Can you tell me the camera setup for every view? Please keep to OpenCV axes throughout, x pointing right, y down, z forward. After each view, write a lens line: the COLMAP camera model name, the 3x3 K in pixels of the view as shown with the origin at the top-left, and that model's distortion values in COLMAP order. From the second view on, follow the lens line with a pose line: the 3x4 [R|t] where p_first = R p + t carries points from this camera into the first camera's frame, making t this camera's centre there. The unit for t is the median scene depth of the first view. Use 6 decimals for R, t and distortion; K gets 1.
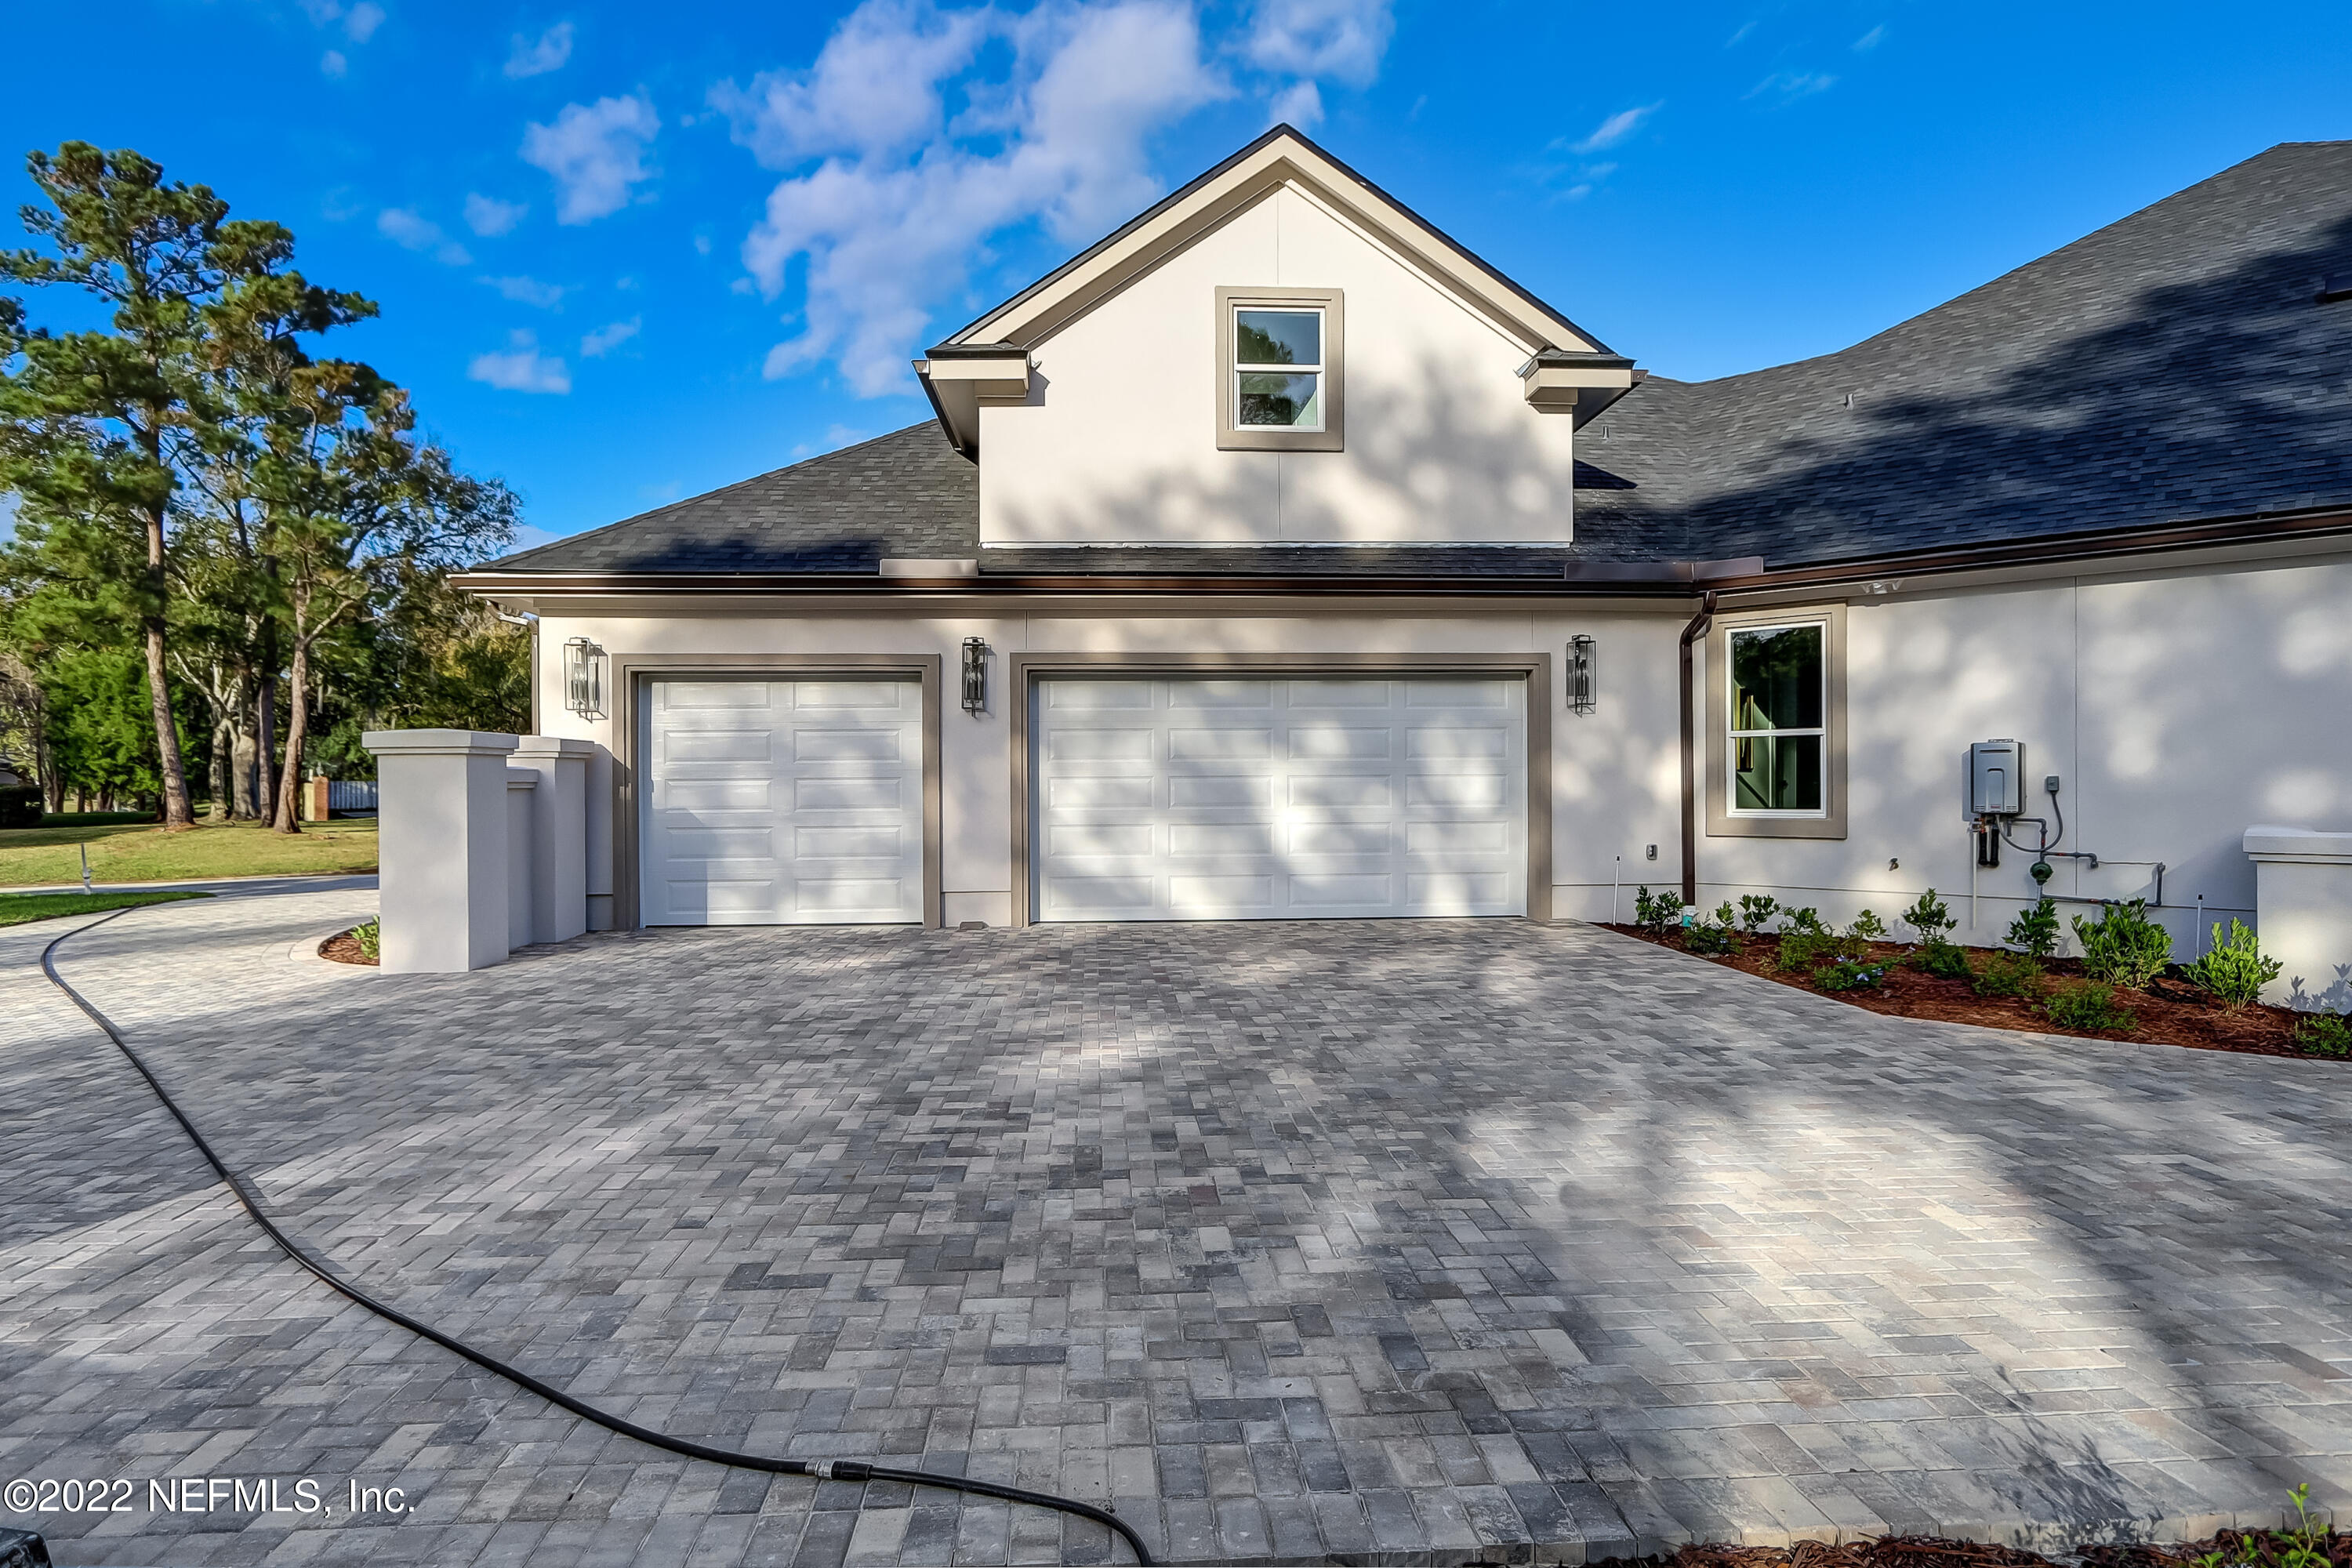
lens RADIAL K [[1294.2, 0, 1189.6], [0, 1294.2, 765.4], [0, 0, 1]] dist [-0.011681, -0.000366]
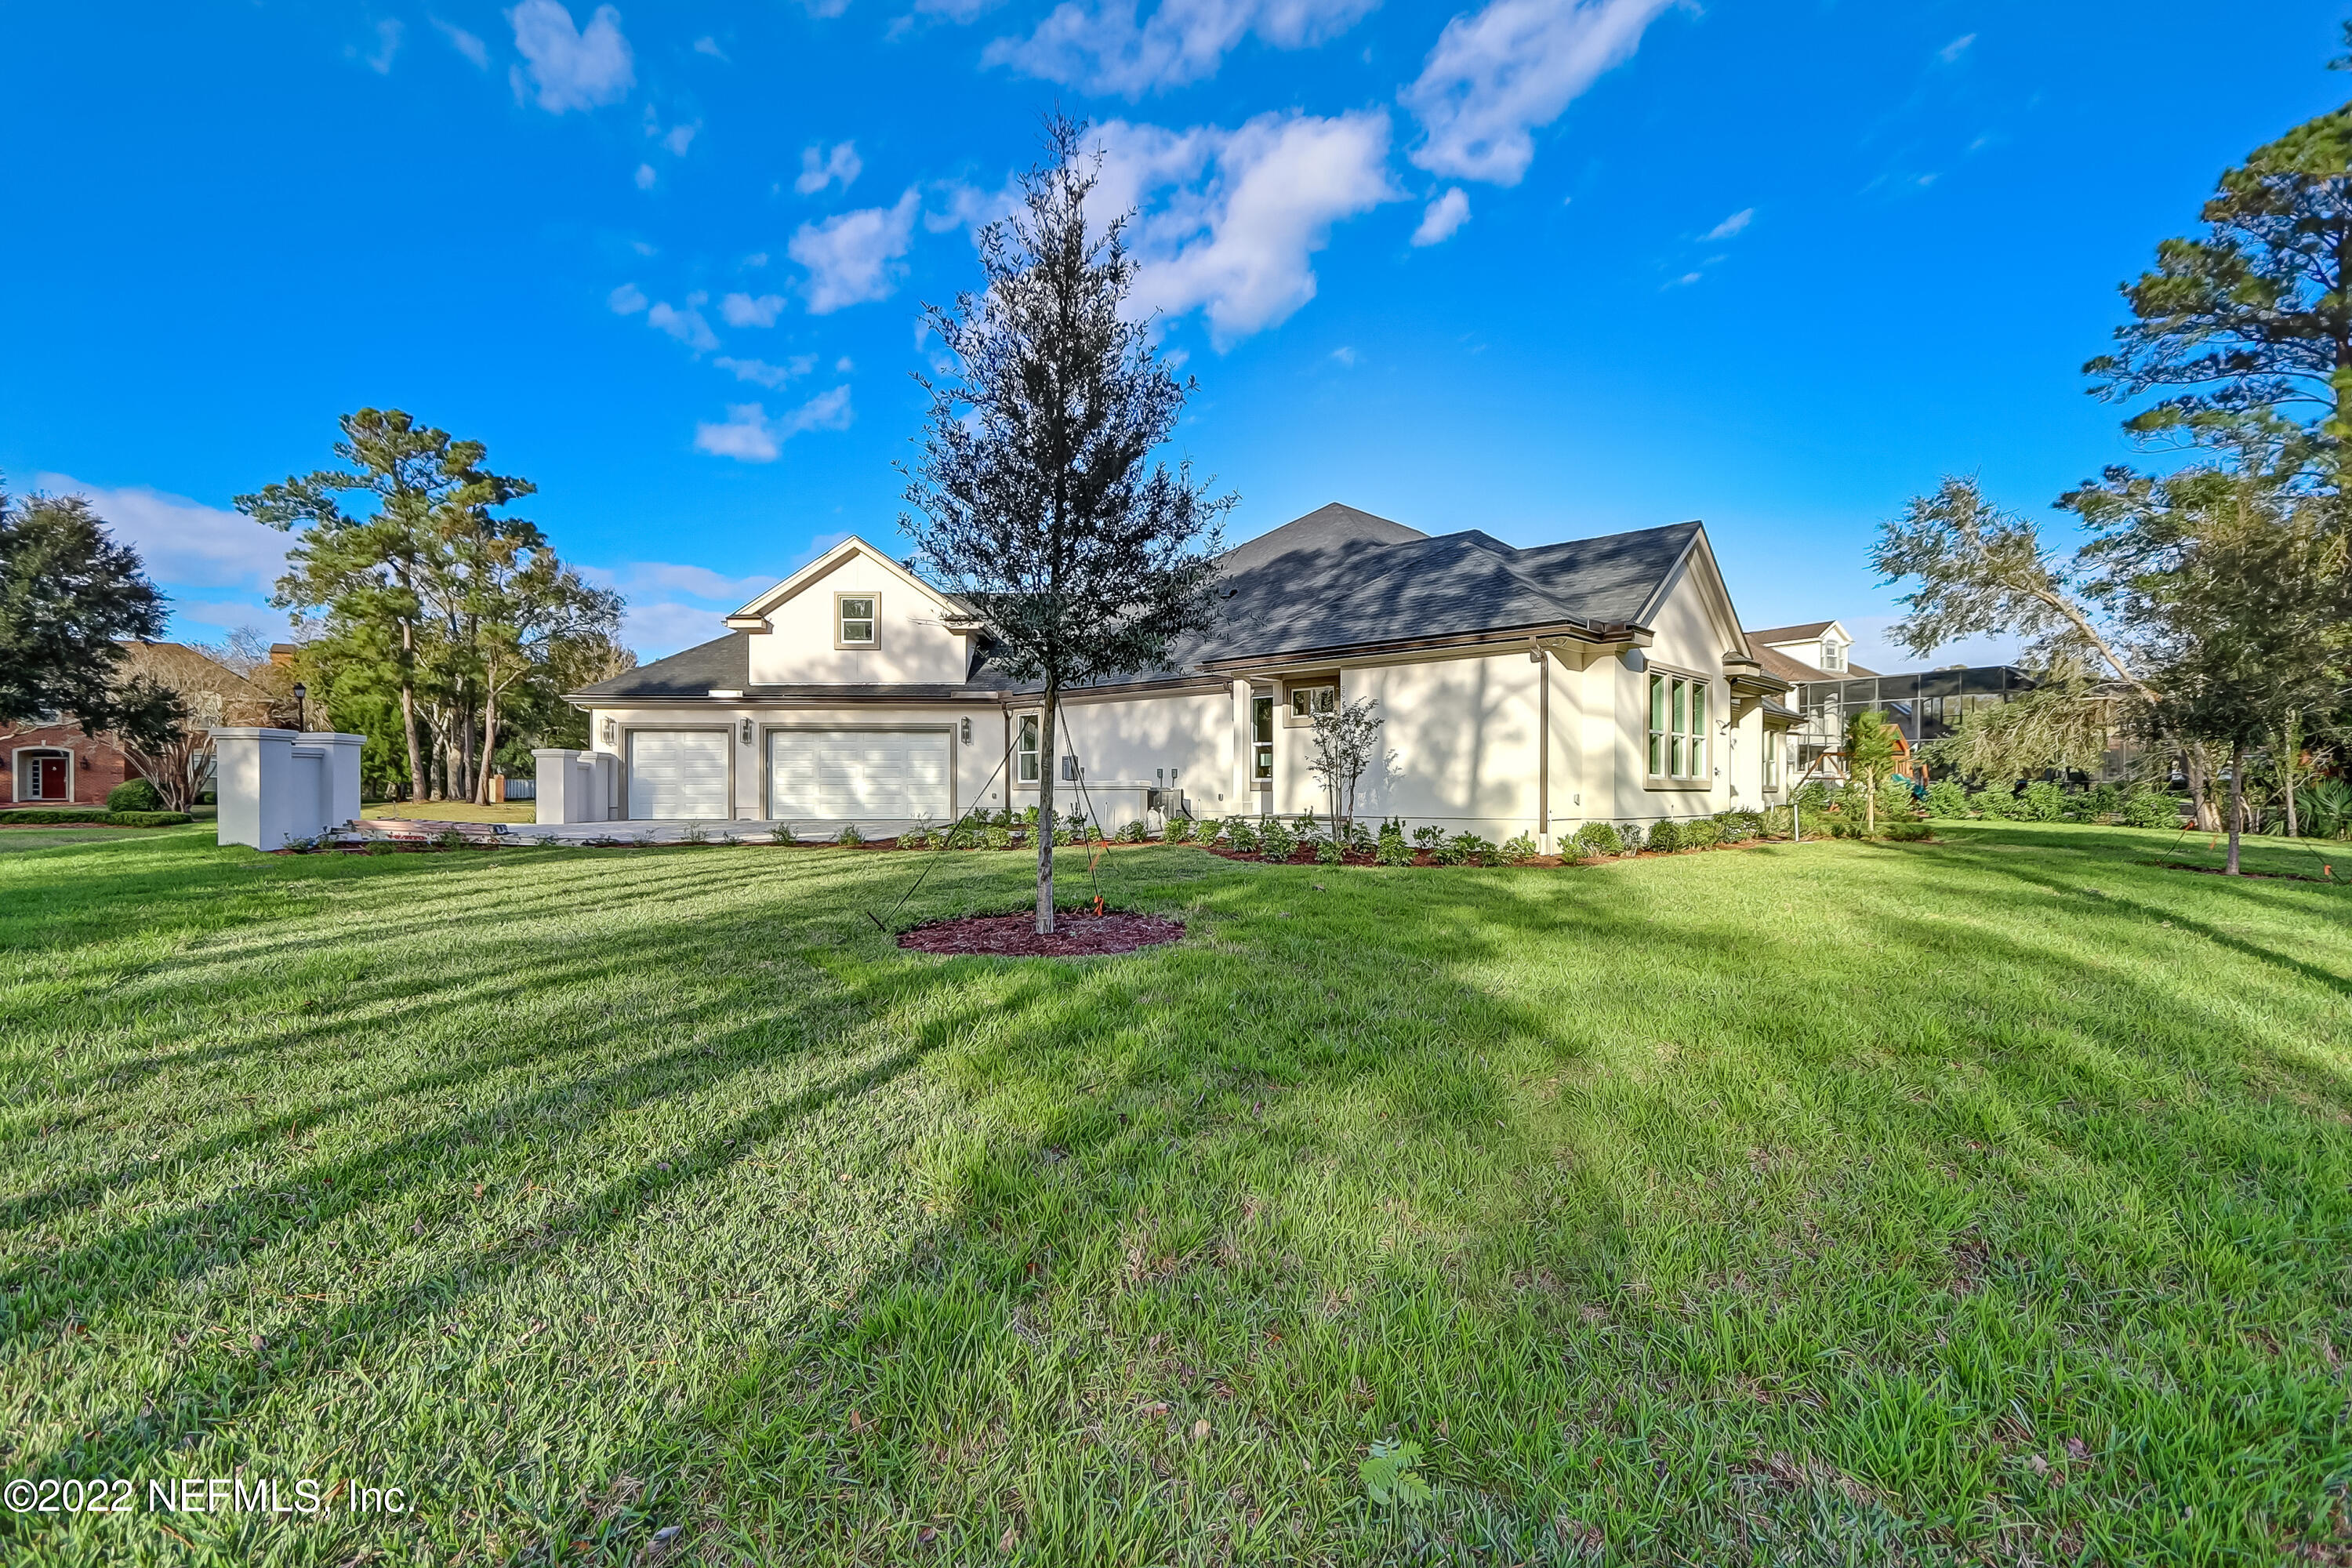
lens RADIAL K [[1088.6, 0, 1161.2], [0, 1088.6, 796.8], [0, 0, 1]] dist [-0.005037, 0.000500]
pose [[0.999154, 0.013209, -0.038954, 0.274494], [-0.012671, 0.999822, 0.014007, 0.009221], [0.039132, -0.013502, 0.999143, -0.437851]]
